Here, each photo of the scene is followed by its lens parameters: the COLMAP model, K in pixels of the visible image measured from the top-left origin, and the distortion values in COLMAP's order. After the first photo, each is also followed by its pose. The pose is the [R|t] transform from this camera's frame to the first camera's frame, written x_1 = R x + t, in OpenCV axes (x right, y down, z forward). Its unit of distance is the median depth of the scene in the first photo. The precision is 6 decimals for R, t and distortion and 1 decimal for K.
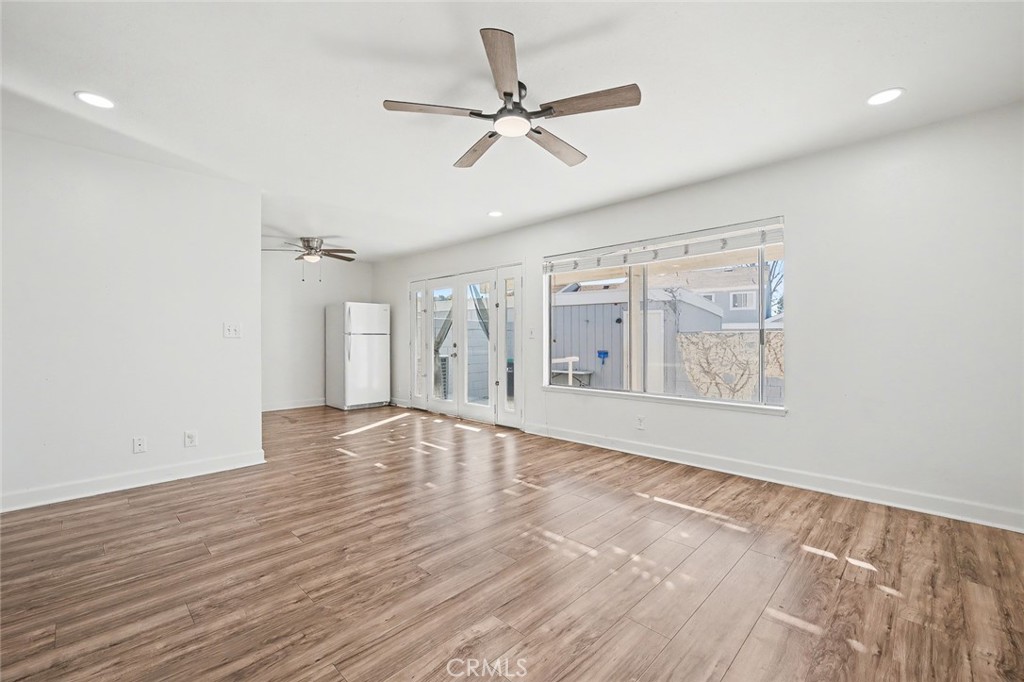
lens RADIAL K [[426.0, 0, 514.4], [0, 426.0, 335.2], [0, 0, 1]] dist [-0.010409, 0.003133]
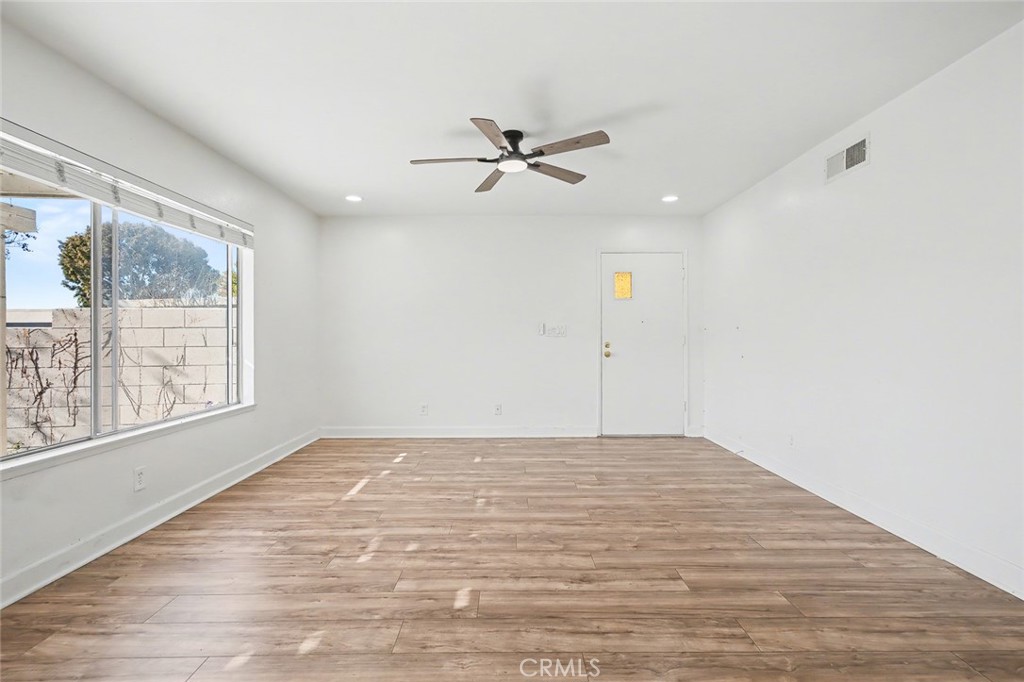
lens RADIAL K [[456.4, 0, 508.9], [0, 456.4, 338.7], [0, 0, 1]] dist [-0.003557, 0.001060]
pose [[-0.688095, 0.000793, 0.725620, -0.813904], [-0.002591, 0.999990, -0.003550, 0.012205], [-0.725616, -0.004323, -0.688087, 1.634760]]
